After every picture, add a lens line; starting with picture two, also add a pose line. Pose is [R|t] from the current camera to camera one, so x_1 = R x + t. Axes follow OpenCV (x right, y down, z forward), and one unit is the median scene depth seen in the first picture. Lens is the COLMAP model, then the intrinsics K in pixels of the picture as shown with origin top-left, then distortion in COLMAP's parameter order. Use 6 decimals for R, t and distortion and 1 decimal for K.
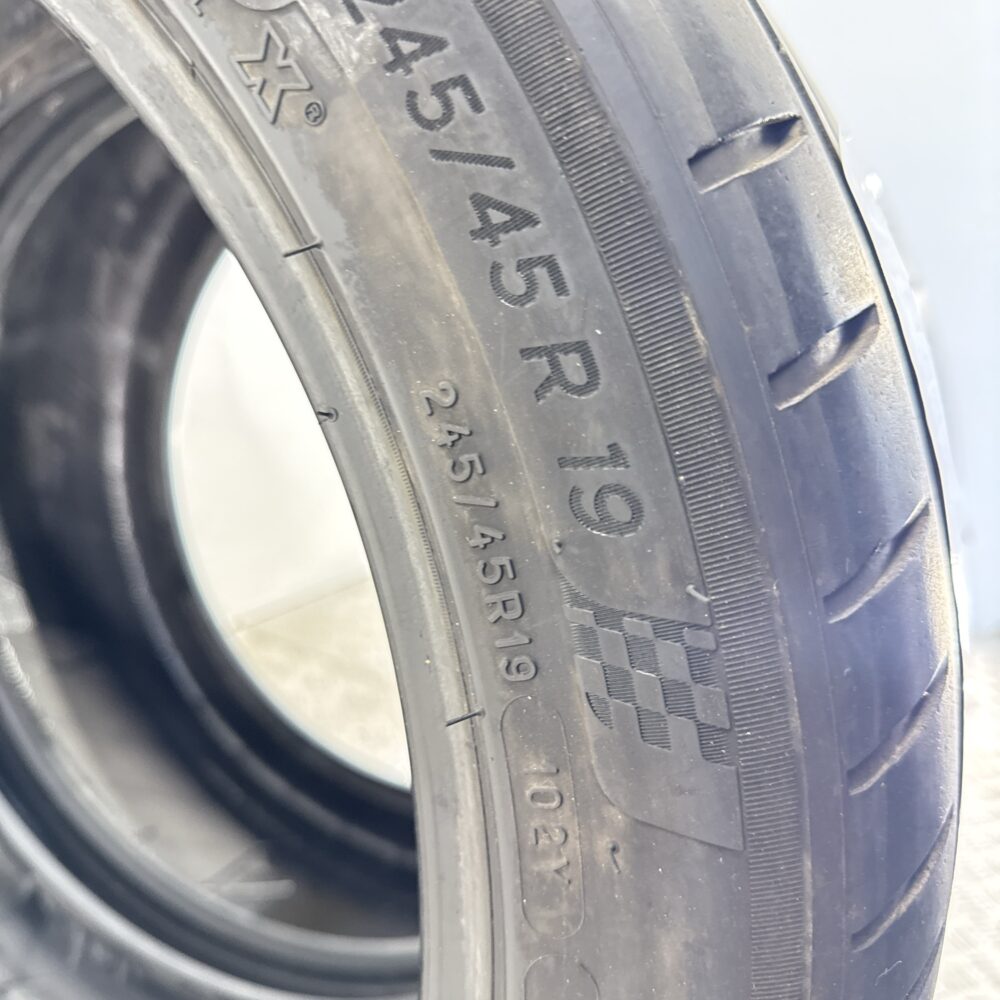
lens RADIAL K [[994.9, 0, 495.6], [0, 994.9, 497.9], [0, 0, 1]] dist [-0.004657, 0.000000]
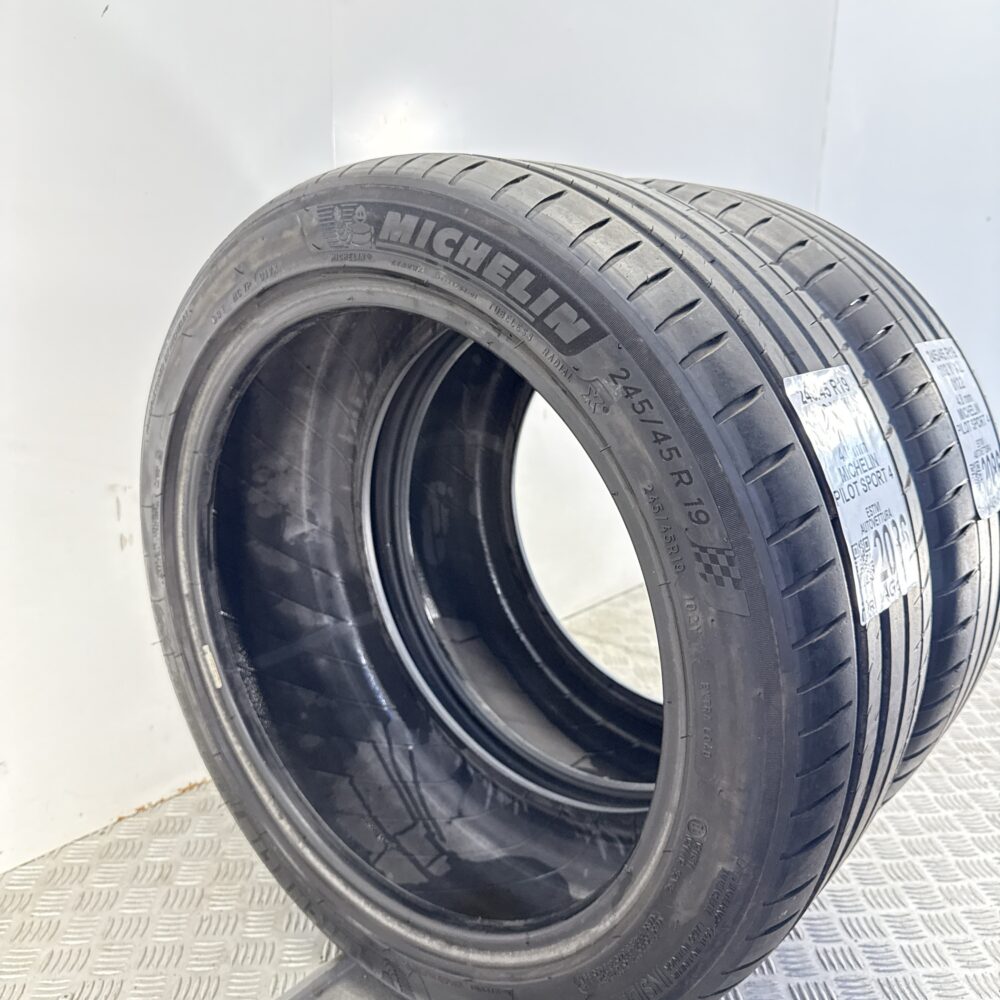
lens RADIAL K [[994.9, 0, 496.3], [0, 994.9, 498.6], [0, 0, 1]] dist [-0.004657, 0.000000]
pose [[0.960790, -0.083083, -0.264537, 0.352452], [0.071937, 0.996076, -0.051562, 0.073739], [0.267783, 0.030510, 0.962996, -2.498485]]
